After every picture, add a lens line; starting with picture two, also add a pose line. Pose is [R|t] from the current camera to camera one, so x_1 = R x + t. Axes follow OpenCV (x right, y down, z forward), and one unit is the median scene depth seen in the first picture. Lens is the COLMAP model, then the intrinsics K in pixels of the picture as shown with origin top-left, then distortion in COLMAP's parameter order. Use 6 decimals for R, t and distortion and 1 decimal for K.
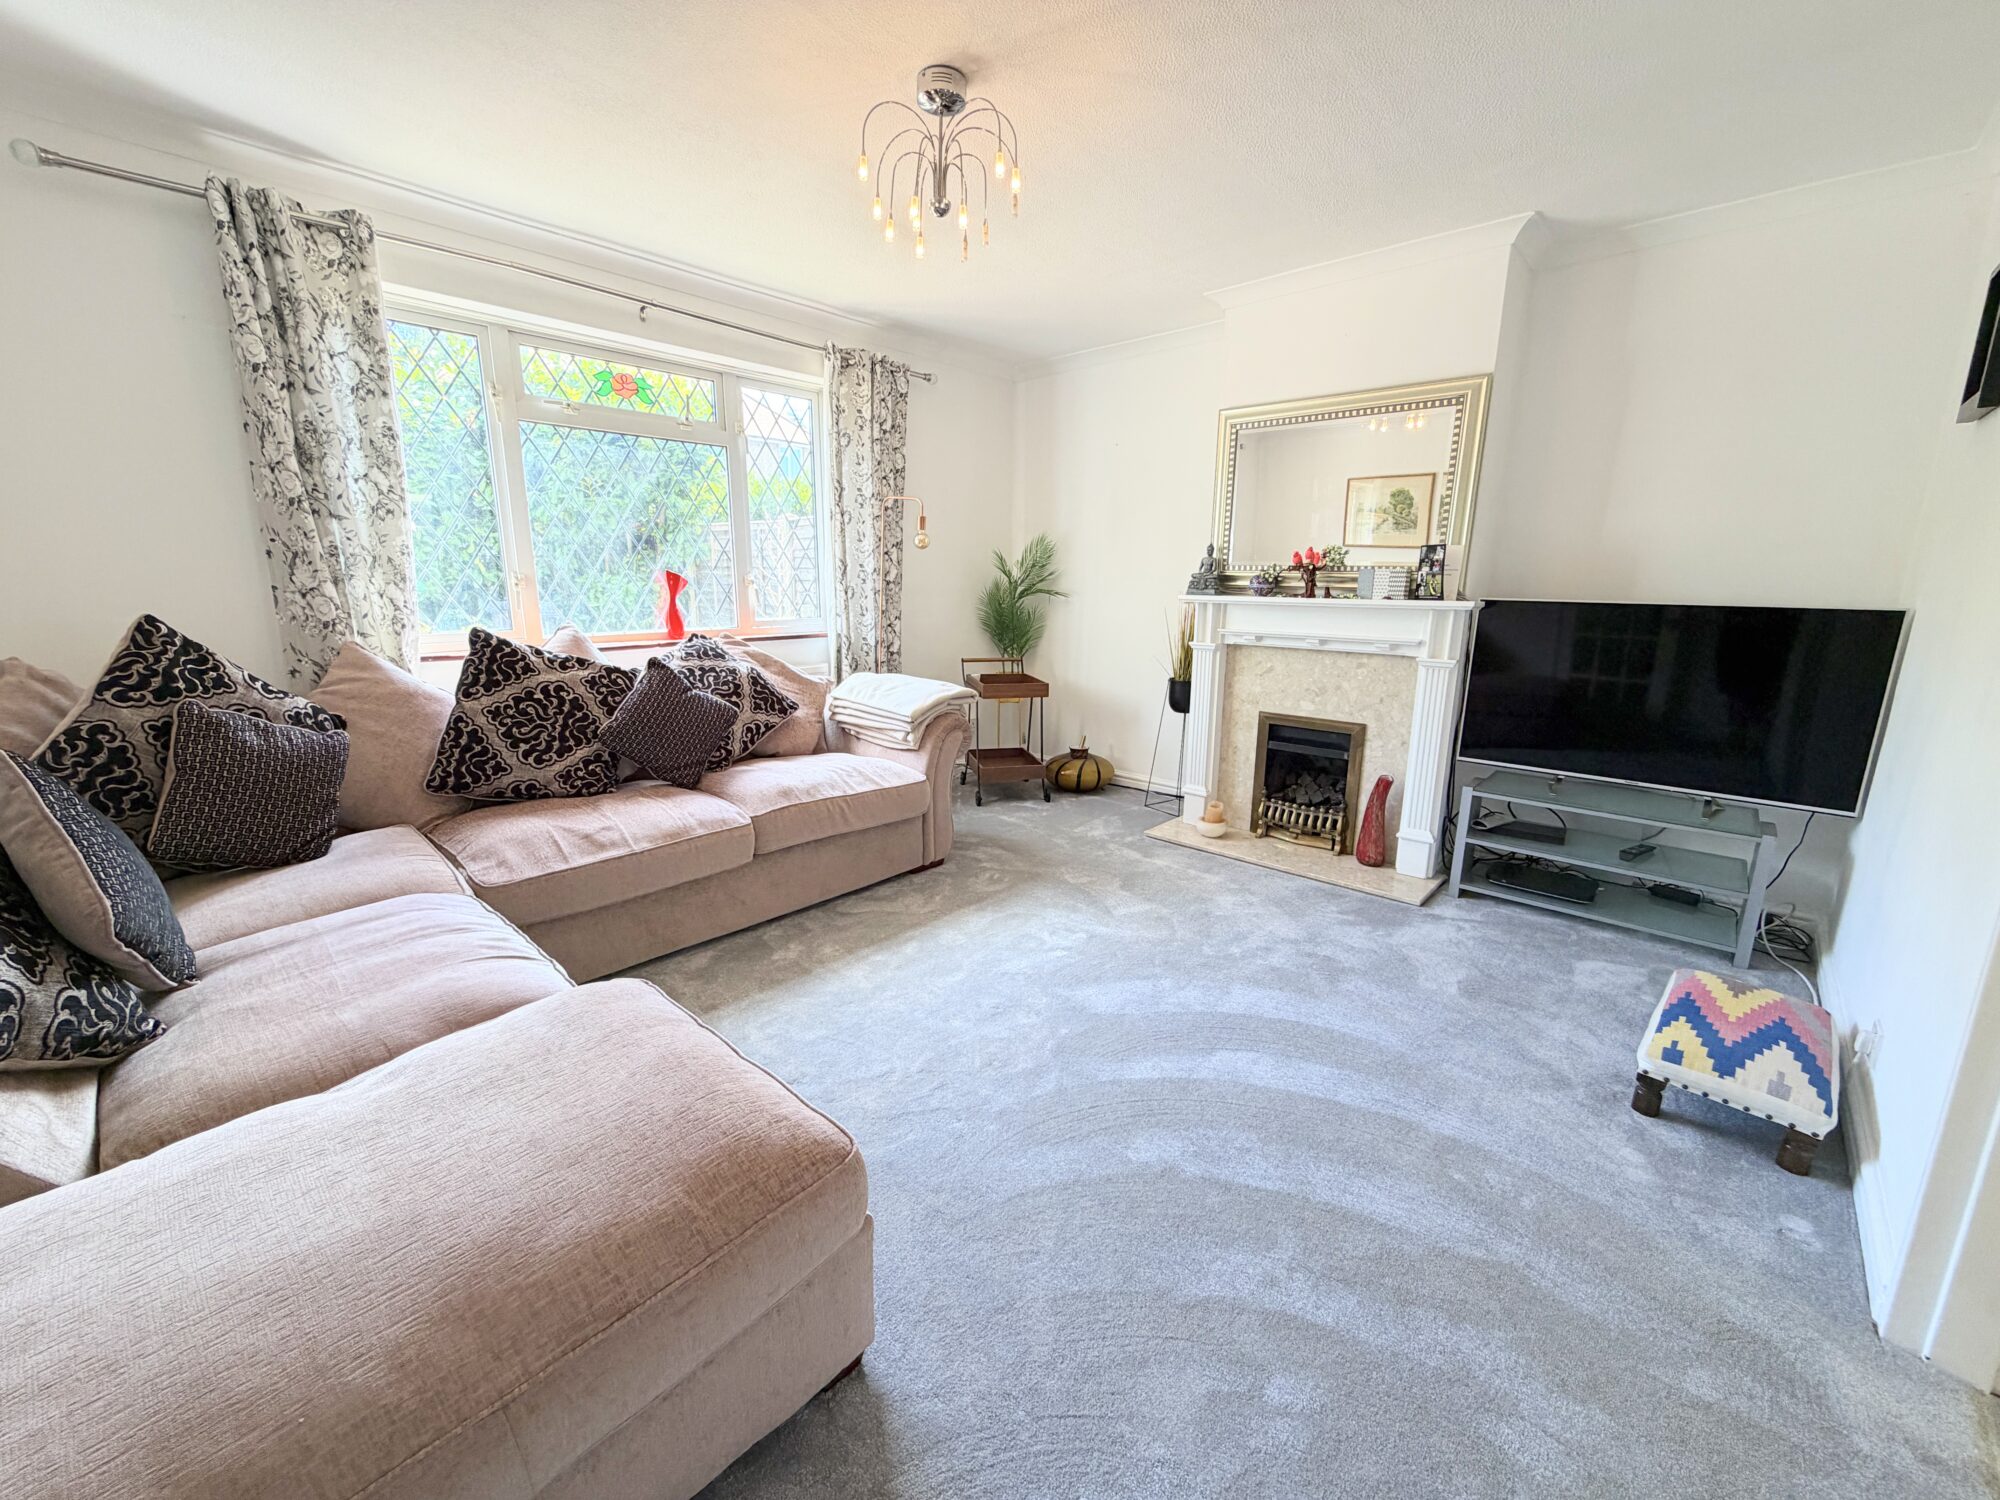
lens RADIAL K [[798.4, 0, 1009.0], [0, 798.4, 741.3], [0, 0, 1]] dist [-0.000057, 0.000443]
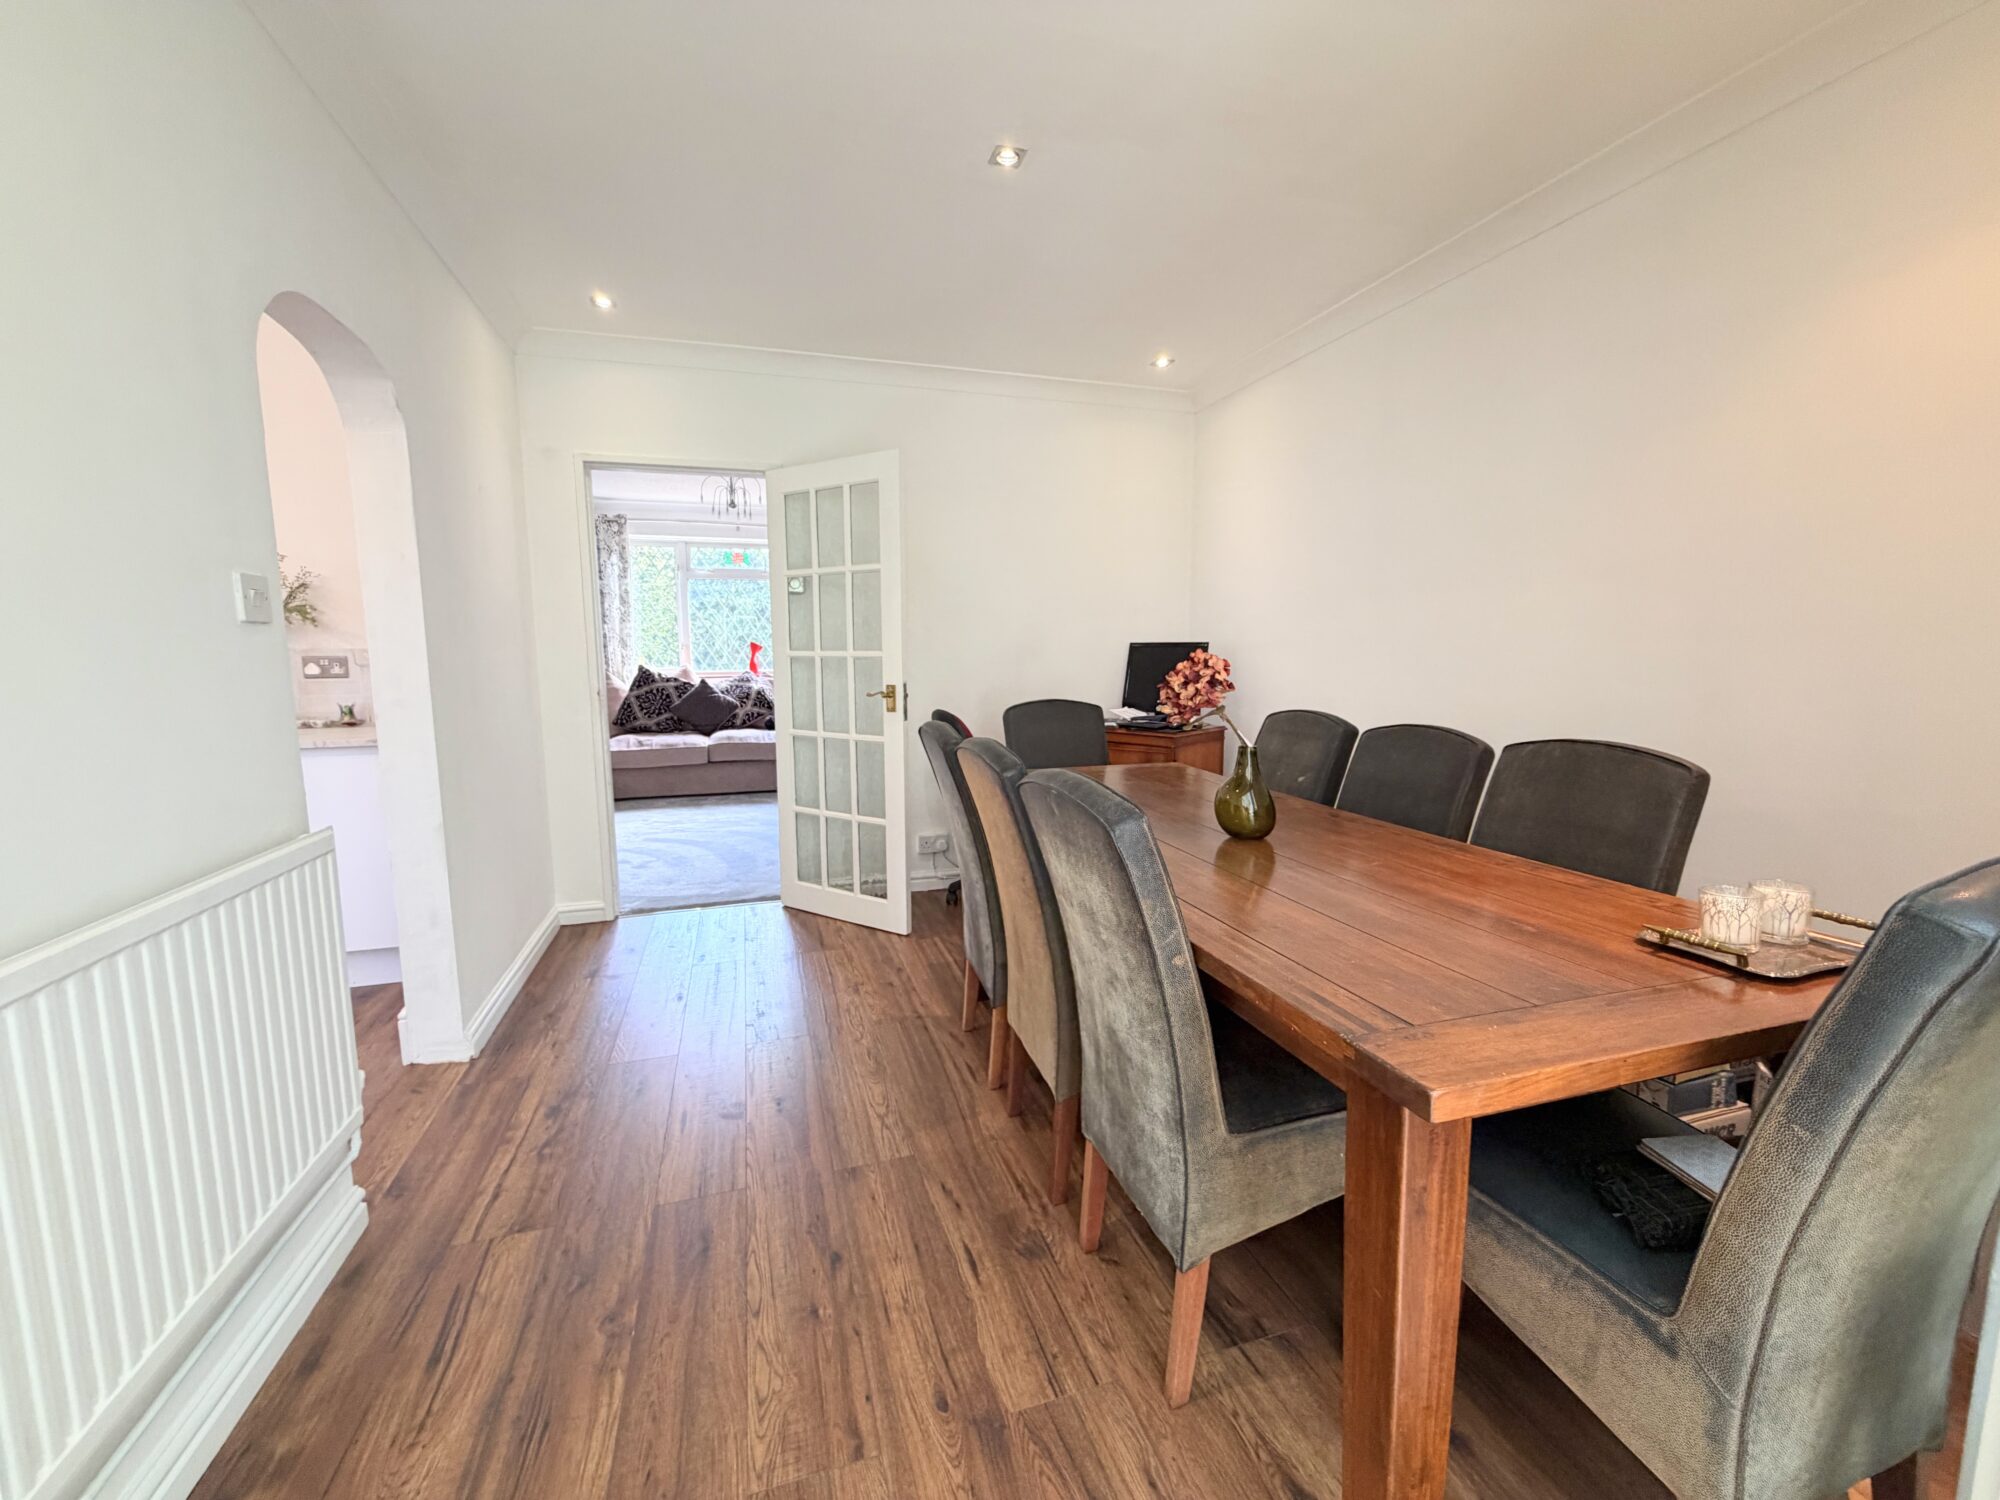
lens RADIAL K [[798.4, 0, 987.2], [0, 798.4, 752.2], [0, 0, 1]] dist [-0.000057, 0.000443]
pose [[0.855857, 0.039474, -0.515704, 1.568509], [-0.085998, 0.994065, -0.066632, 0.204808], [0.510013, 0.101377, 0.854172, -0.565361]]
